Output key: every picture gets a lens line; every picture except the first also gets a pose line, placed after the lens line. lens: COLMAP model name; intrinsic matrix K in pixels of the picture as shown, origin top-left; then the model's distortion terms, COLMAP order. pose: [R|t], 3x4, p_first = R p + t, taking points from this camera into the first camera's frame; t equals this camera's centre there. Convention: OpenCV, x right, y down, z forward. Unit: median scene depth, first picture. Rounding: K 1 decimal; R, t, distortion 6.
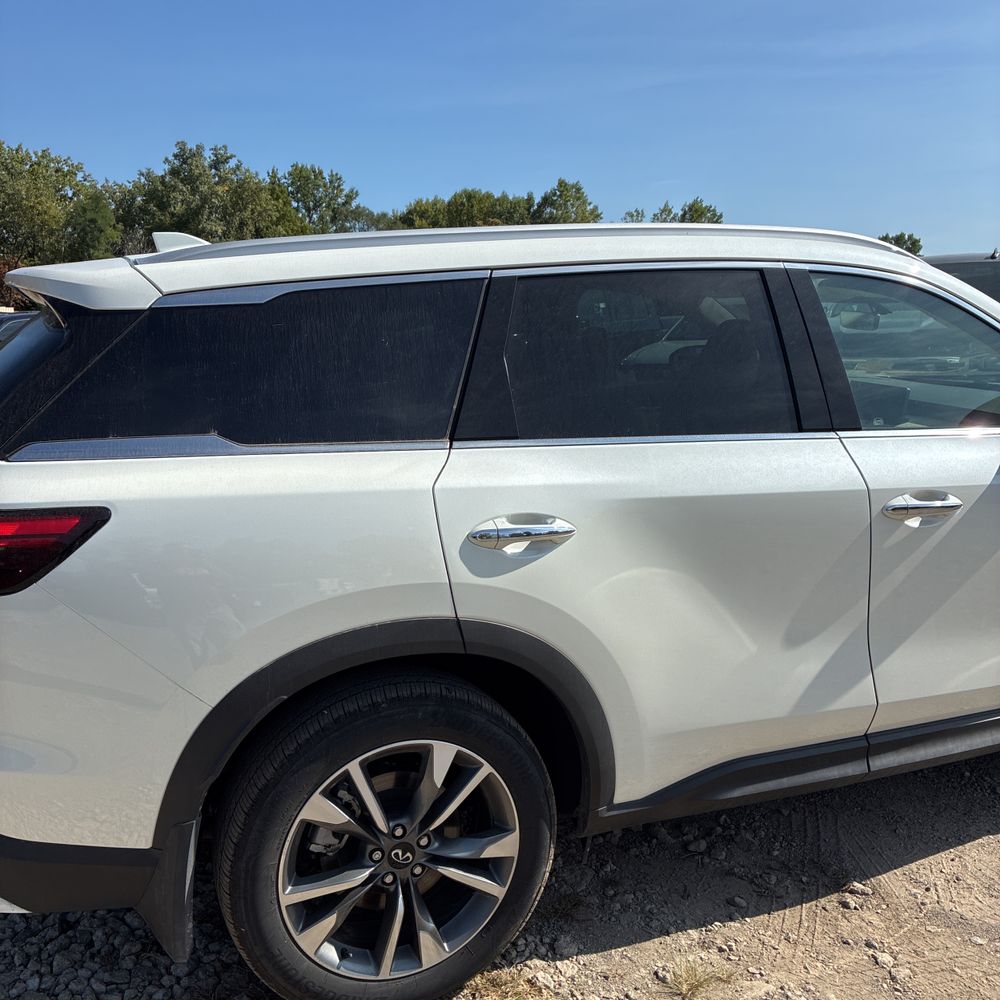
lens RADIAL K [[1018.1, 0, 500.0], [0, 1018.1, 500.0], [0, 0, 1]] dist [0.028746, -0.005445]
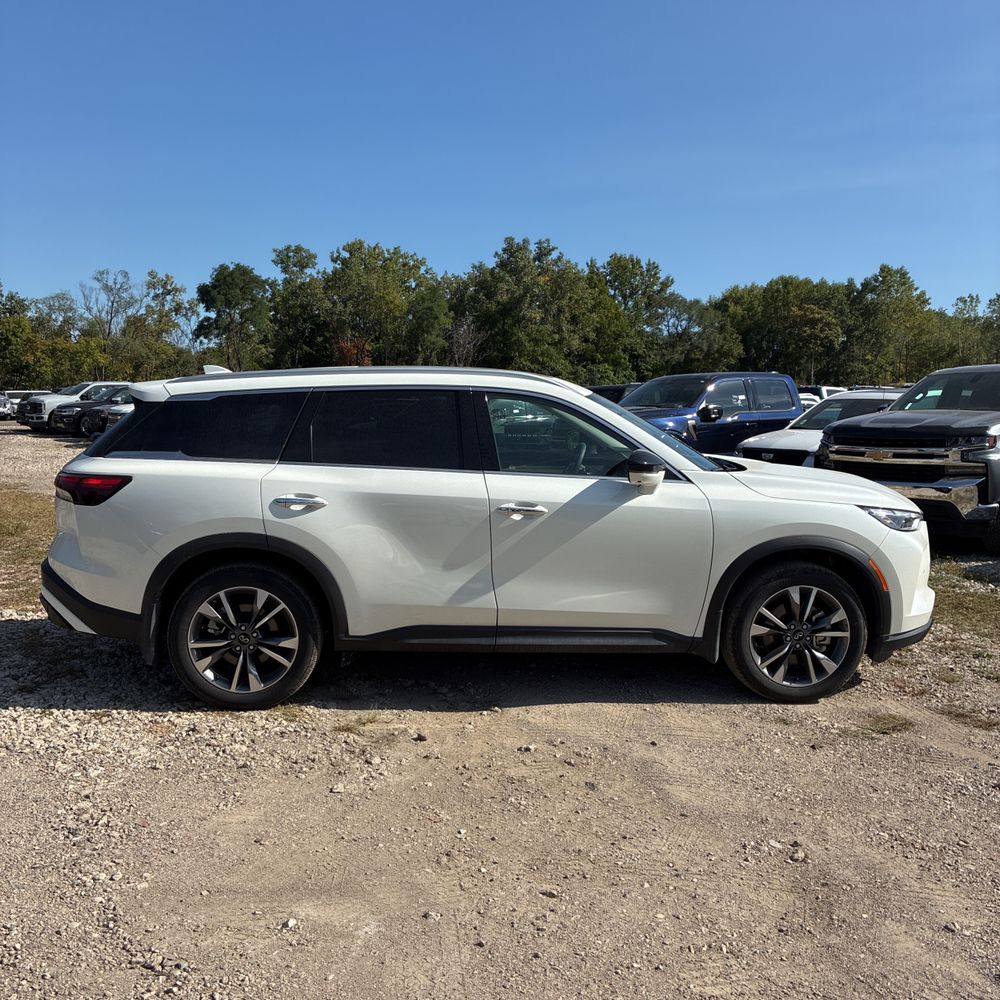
lens RADIAL K [[1018.1, 0, 500.0], [0, 1018.1, 500.0], [0, 0, 1]] dist [0.028746, -0.005445]
pose [[0.953213, 0.056431, -0.296985, 1.027336], [-0.079598, 0.994607, -0.066492, 0.132271], [0.291631, 0.087020, 0.952564, -0.964299]]
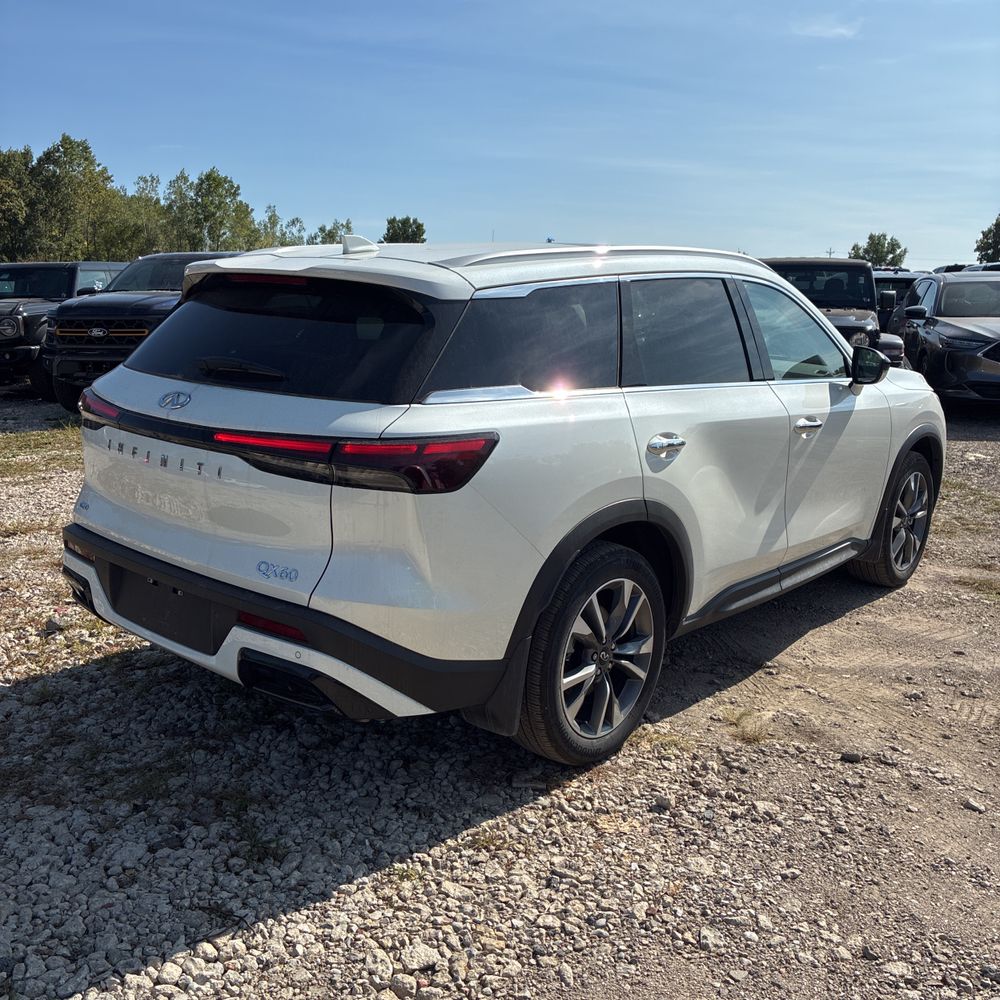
lens RADIAL K [[1010.4, 0, 501.2], [0, 1010.4, 495.2], [0, 0, 1]] dist [0.028997, -0.015555]
pose [[0.896274, -0.062341, 0.439097, -0.821937], [0.052714, 0.998027, 0.034097, 0.039650], [-0.440357, -0.007413, 0.897792, -0.282058]]
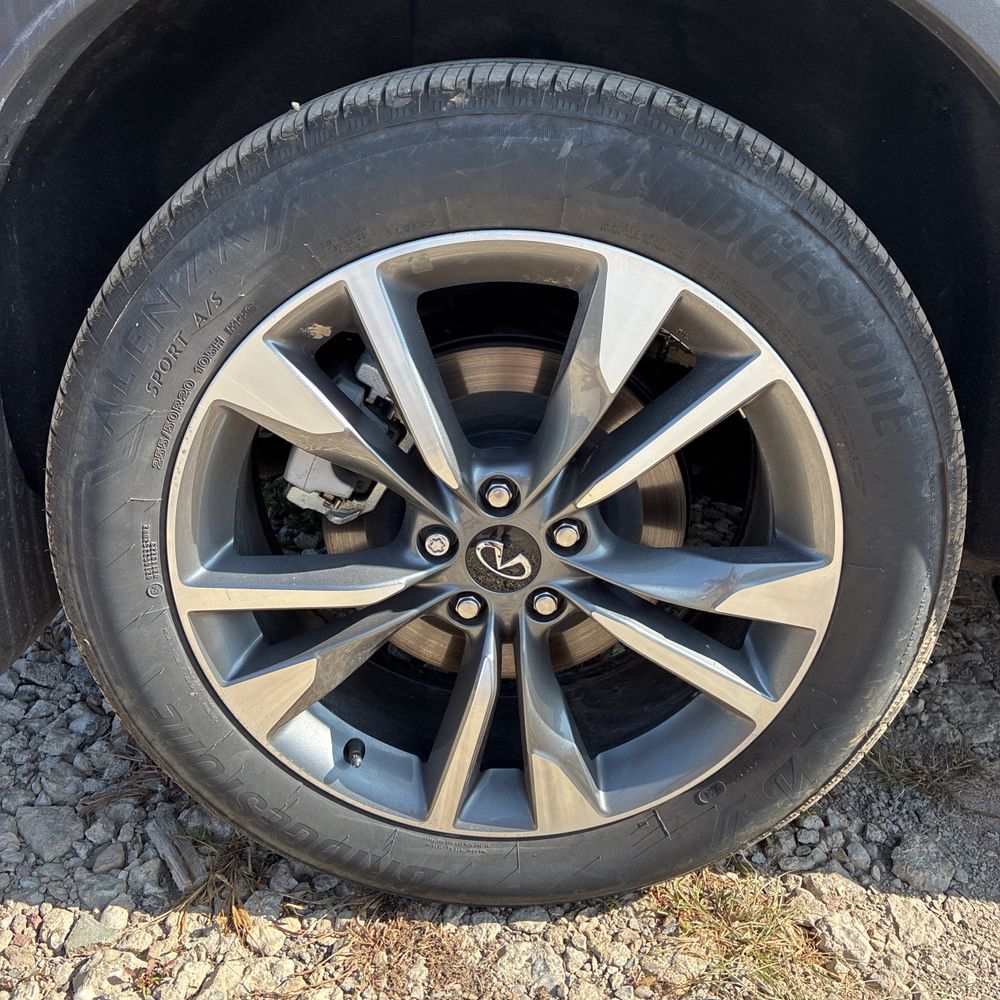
lens RADIAL K [[1010.4, 0, 501.2], [0, 1010.4, 495.2], [0, 0, 1]] dist [0.028997, -0.015555]
pose [[0.916577, 0.172652, -0.360664, 0.032042], [-0.089225, 0.967546, 0.236417, 0.216414], [0.389777, -0.184514, 0.902235, 0.609243]]
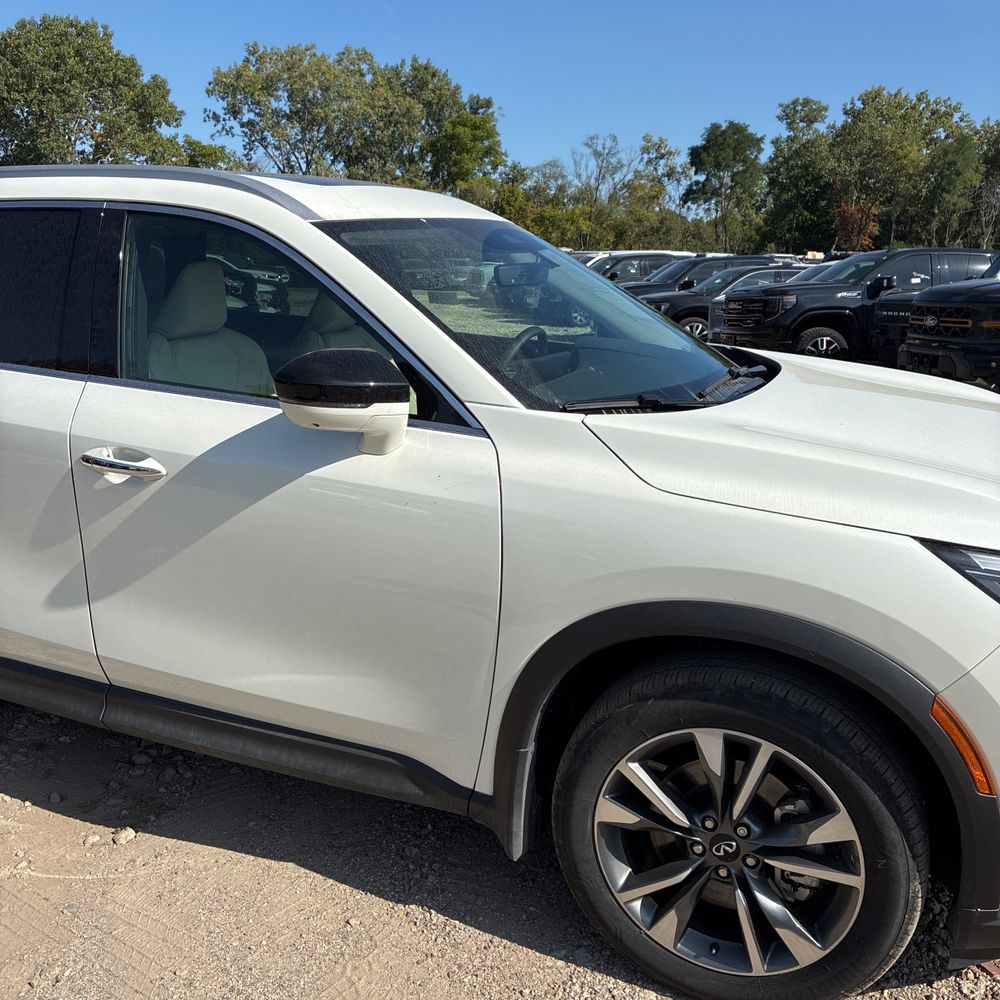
lens RADIAL K [[1023.6, 0, 482.8], [0, 1023.6, 502.9], [0, 0, 1]] dist [0.020382, 0.004269]
pose [[0.696637, 0.197743, -0.689634, 1.404894], [-0.162281, 0.979782, 0.117010, -0.130743], [0.698829, 0.030401, 0.714643, 0.600309]]
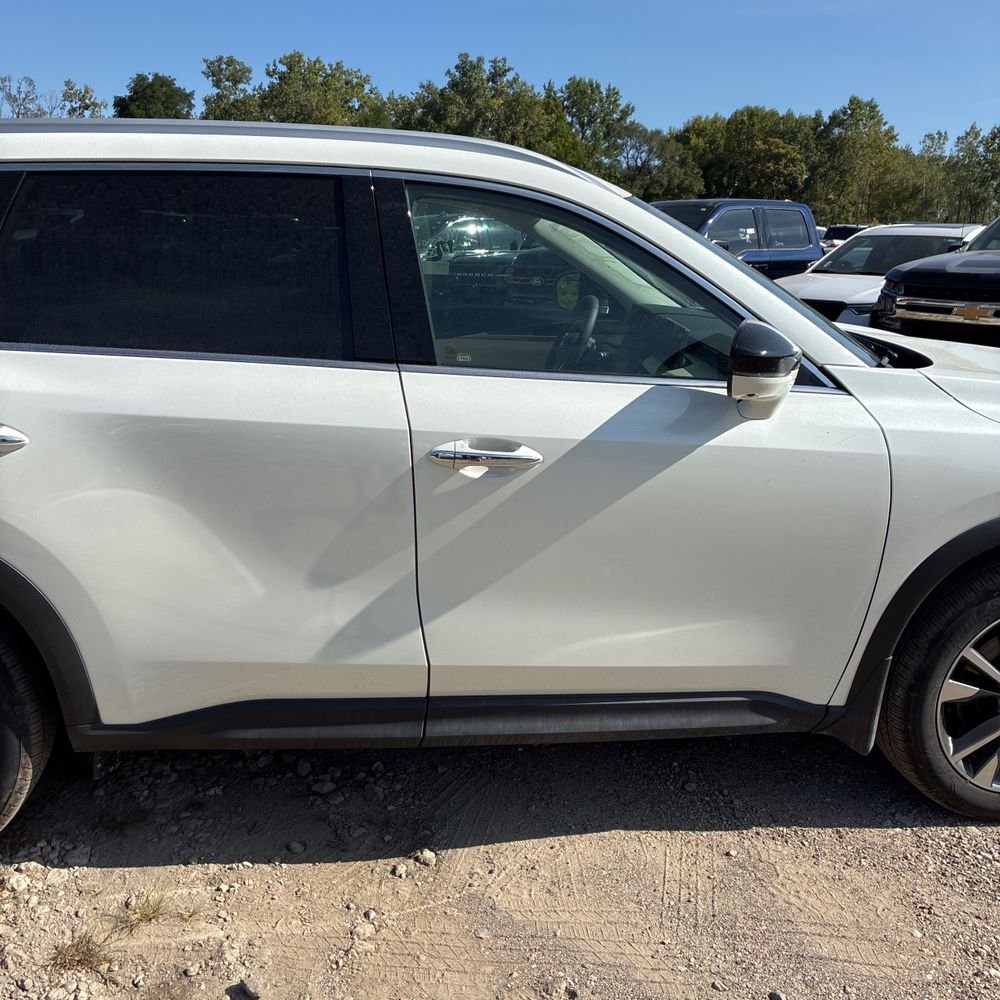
lens RADIAL K [[1018.1, 0, 500.0], [0, 1018.1, 500.0], [0, 0, 1]] dist [0.028746, -0.005445]
pose [[0.965688, 0.108289, -0.236052, 0.683442], [-0.090735, 0.992323, 0.084032, -0.031112], [0.243340, -0.059730, 0.968100, 0.156979]]
